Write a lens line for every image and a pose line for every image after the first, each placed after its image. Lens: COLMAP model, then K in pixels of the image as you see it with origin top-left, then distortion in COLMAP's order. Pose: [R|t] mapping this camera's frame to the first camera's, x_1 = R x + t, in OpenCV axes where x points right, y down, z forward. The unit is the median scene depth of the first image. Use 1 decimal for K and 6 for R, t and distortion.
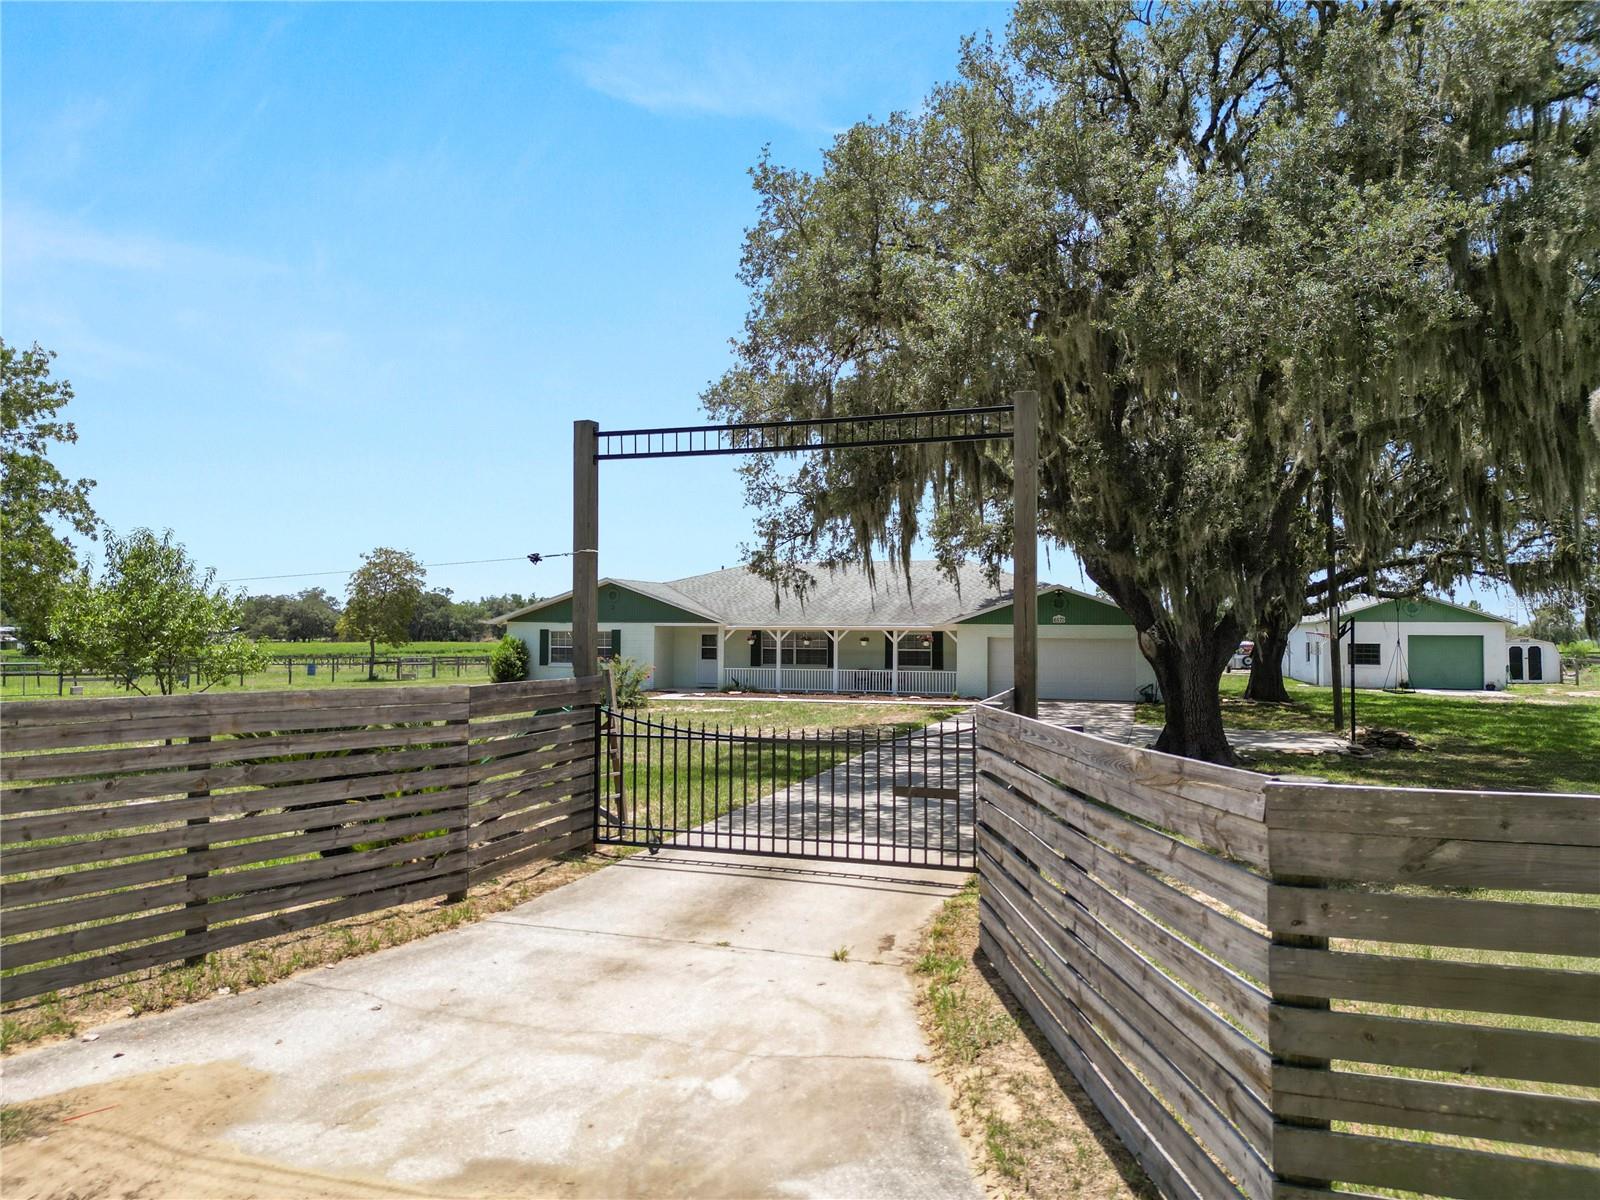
lens RADIAL K [[1126.5, 0, 798.5], [0, 1126.5, 597.3], [0, 0, 1]] dist [0.073035, -0.073510]
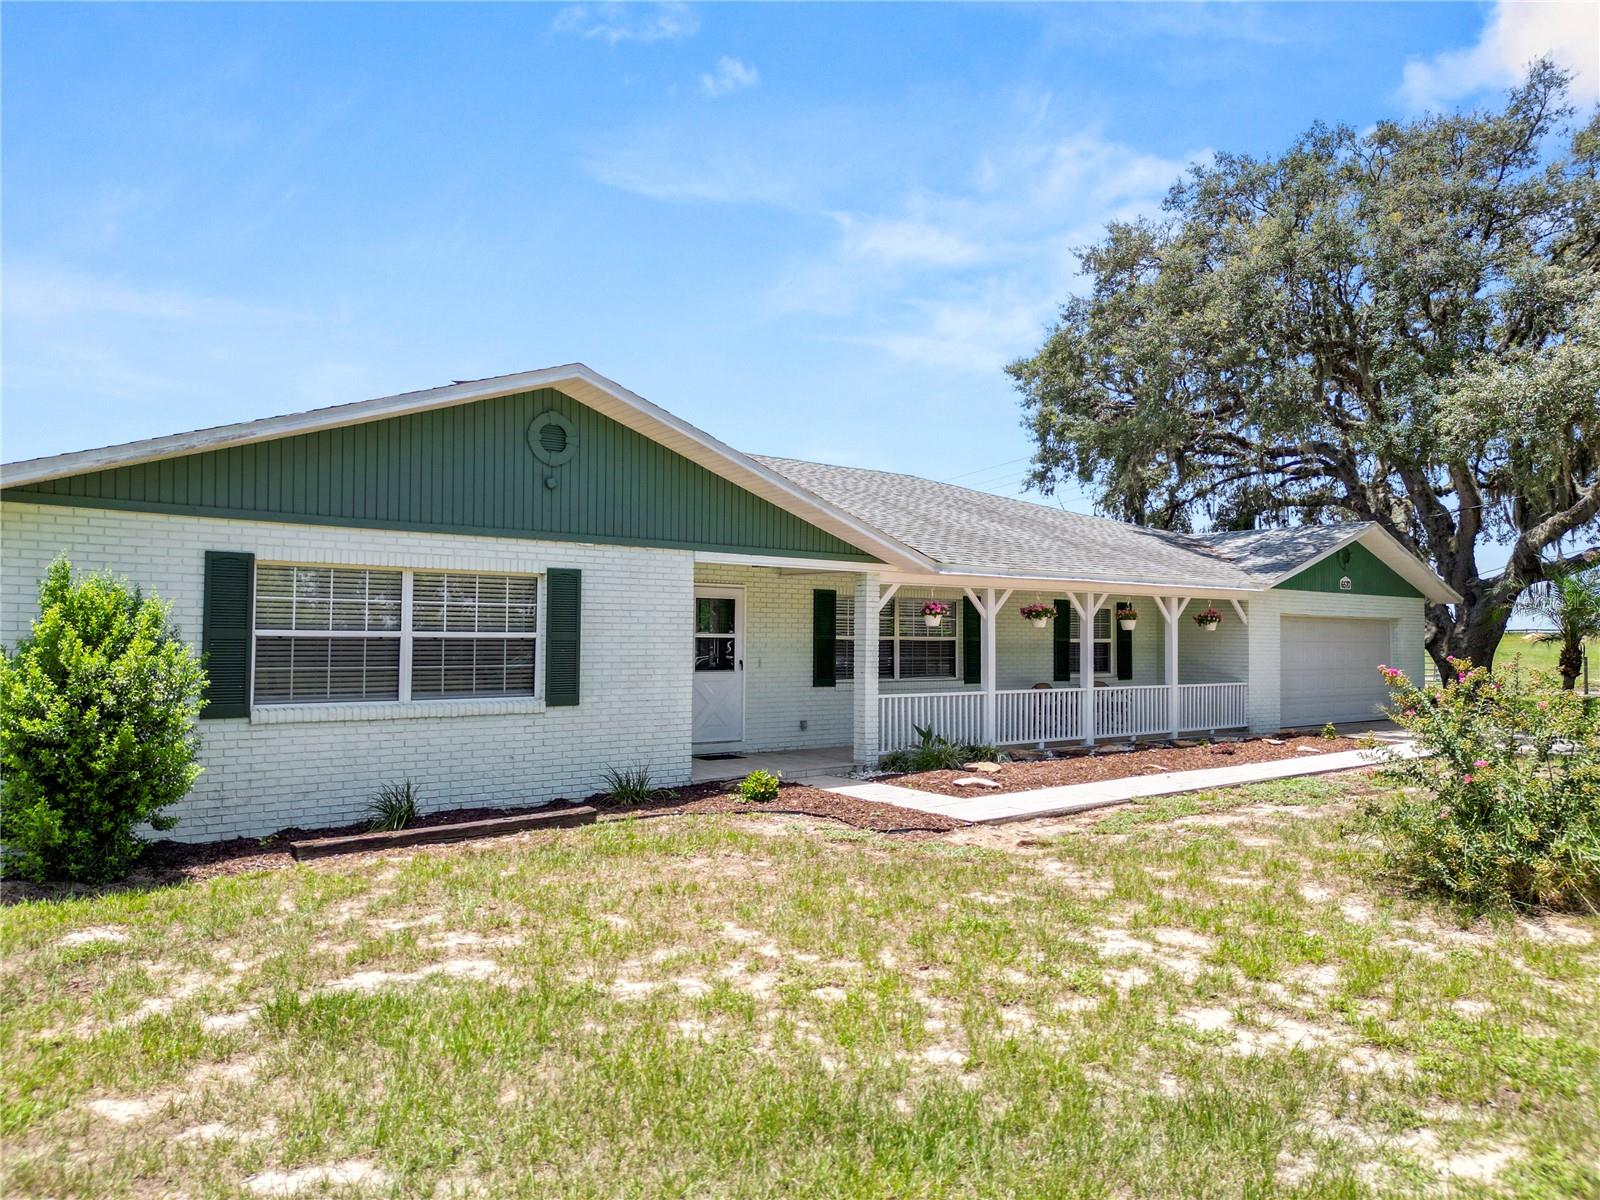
lens RADIAL K [[1126.5, 0, 798.5], [0, 1126.5, 597.3], [0, 0, 1]] dist [0.073035, -0.073510]
pose [[0.562019, 0.031201, 0.826536, -0.585041], [-0.027430, 0.999442, -0.019077, 0.065077], [-0.826669, -0.011950, 0.562561, 1.342603]]
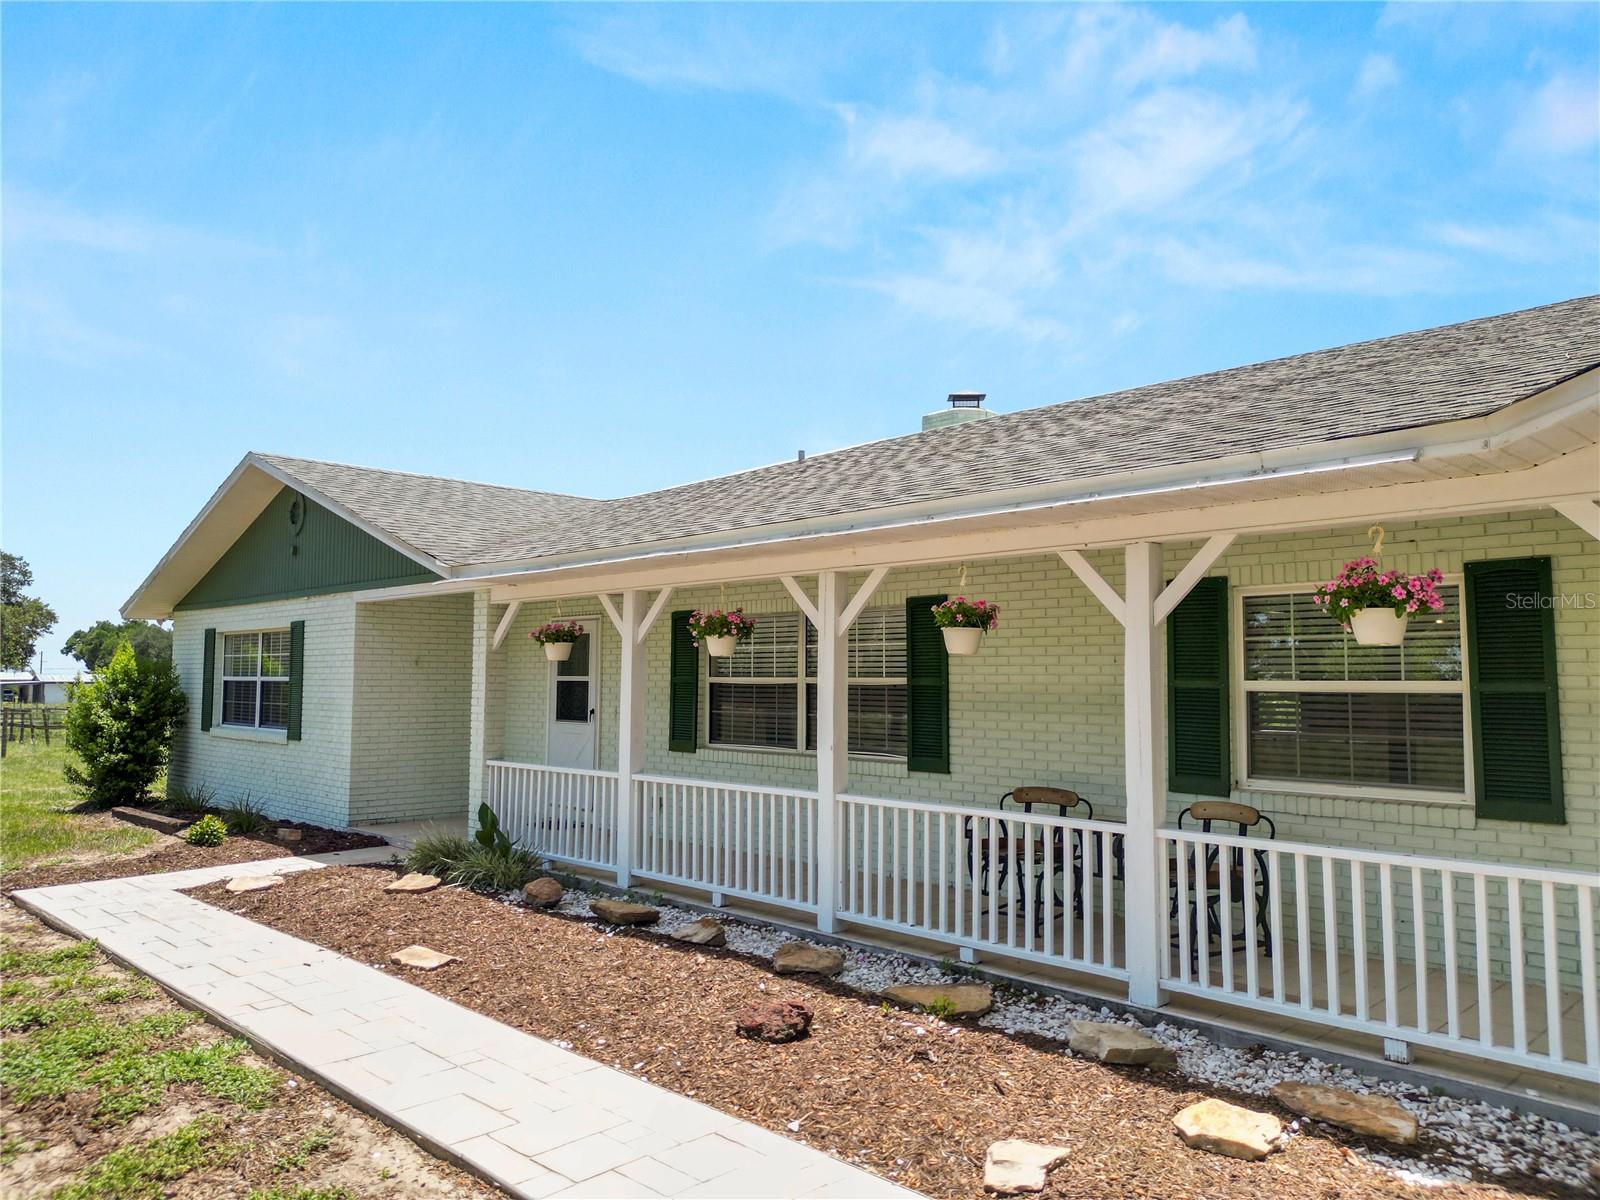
lens RADIAL K [[1126.5, 0, 798.5], [0, 1126.5, 597.3], [0, 0, 1]] dist [0.073035, -0.073510]
pose [[0.880972, -0.036967, -0.471721, 0.176332], [0.017075, 0.998778, -0.046381, 0.064908], [0.472859, 0.032806, 0.880527, 1.319326]]
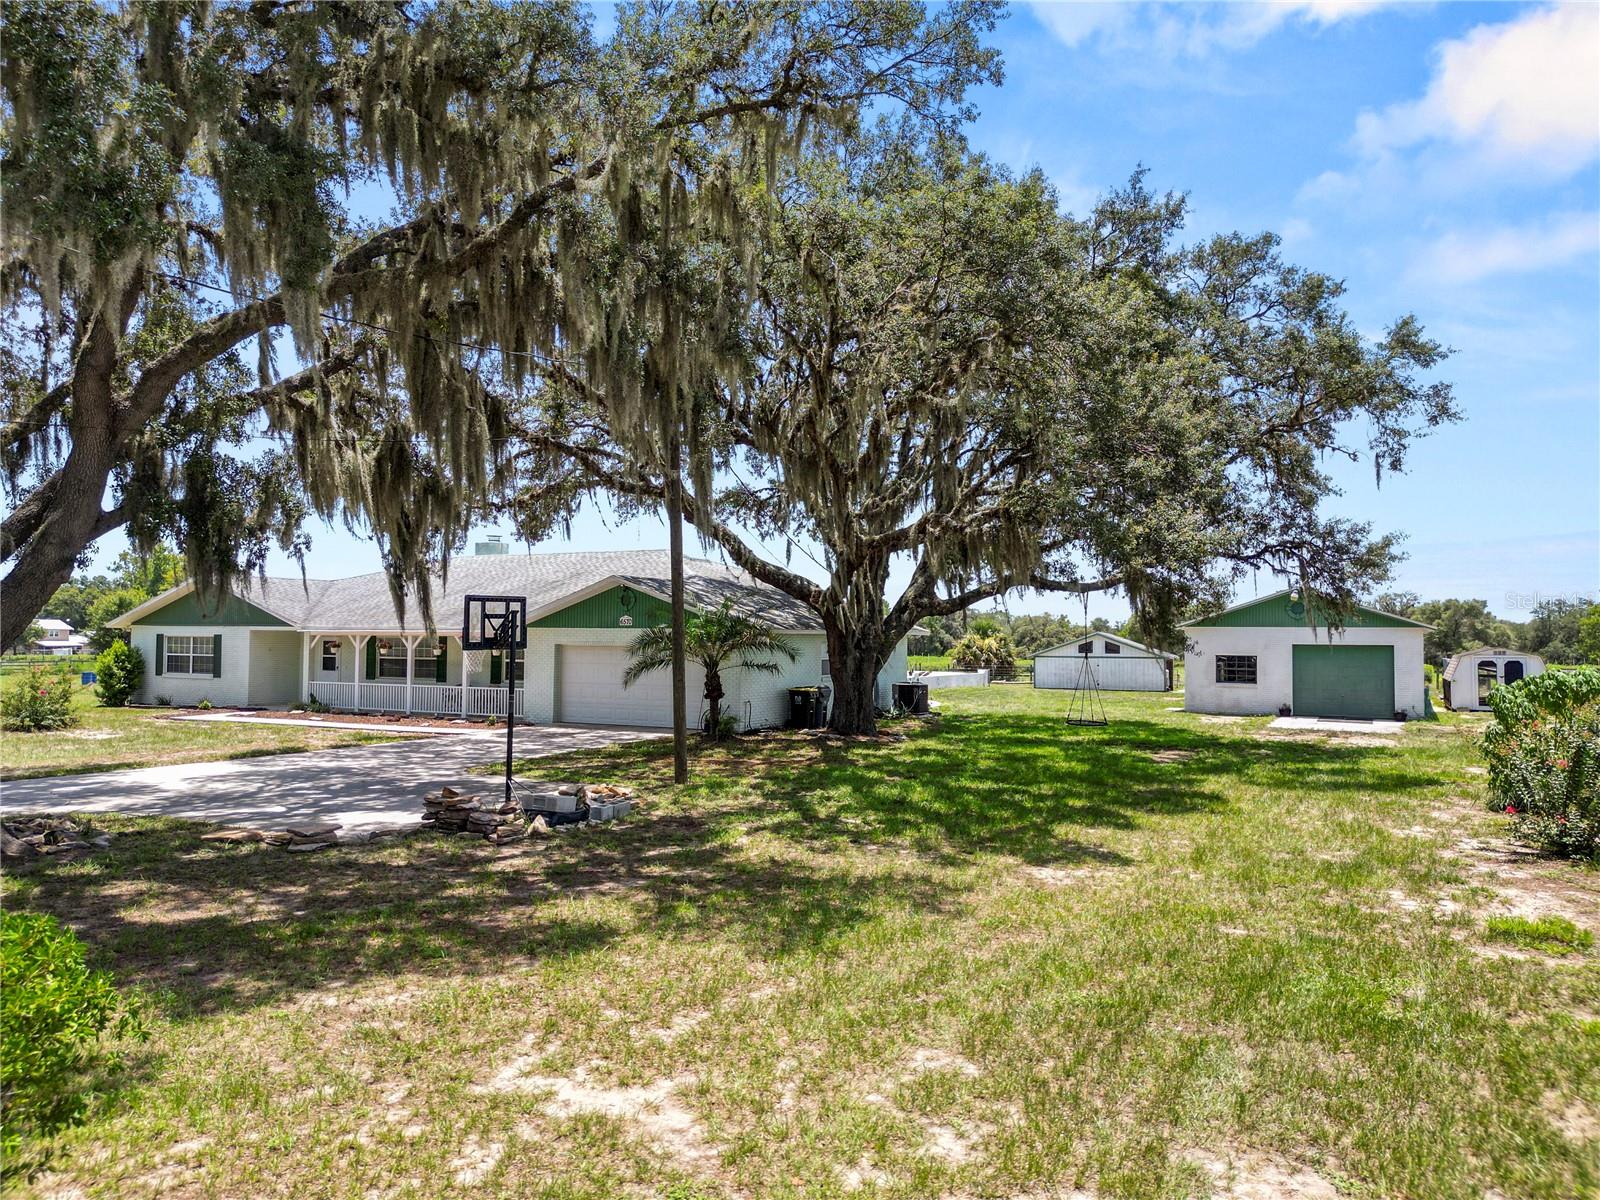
lens RADIAL K [[1126.5, 0, 798.5], [0, 1126.5, 597.3], [0, 0, 1]] dist [0.073035, -0.073510]
pose [[0.978919, -0.003832, -0.204214, 0.733248], [0.003194, 0.999989, -0.003454, 0.008267], [0.204225, 0.002729, 0.978920, 0.418387]]
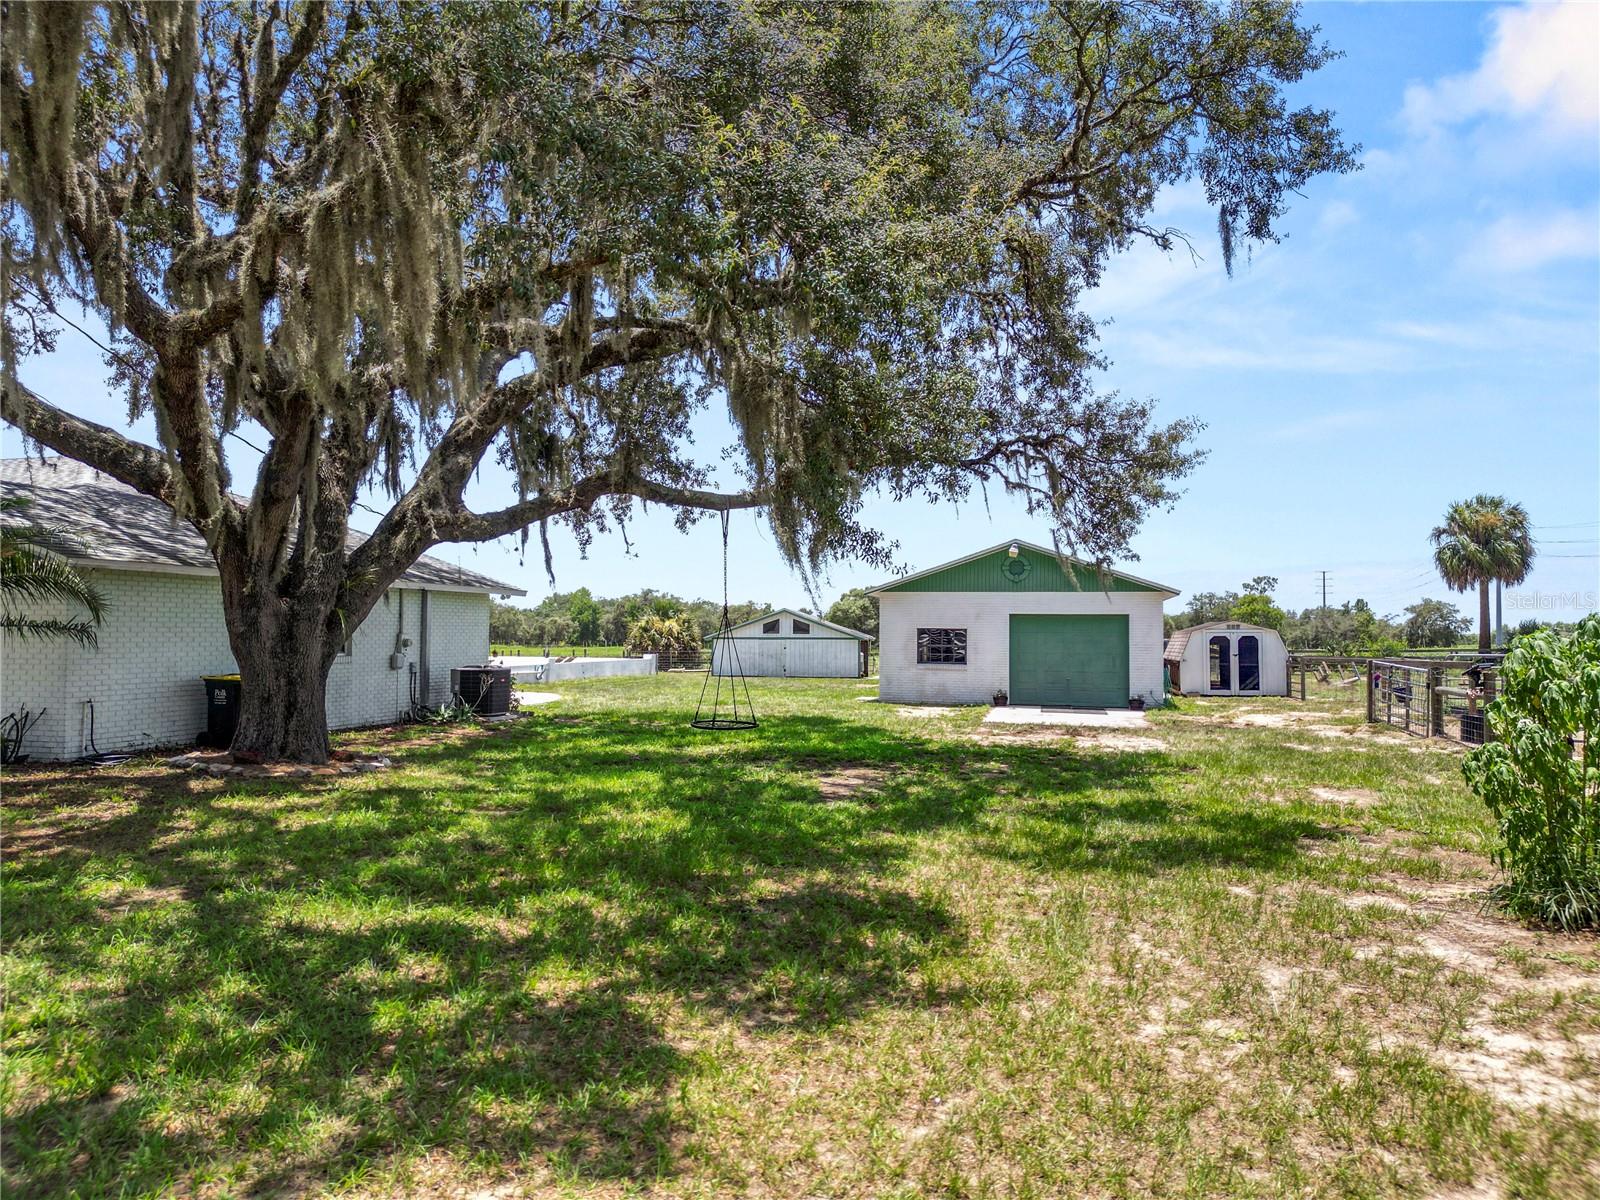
lens RADIAL K [[1126.5, 0, 798.5], [0, 1126.5, 597.3], [0, 0, 1]] dist [0.073035, -0.073510]
pose [[0.998915, 0.007193, 0.046018, 0.790301], [-0.007313, 0.999970, 0.002440, 0.047245], [-0.045999, -0.002774, 0.998938, 0.851207]]
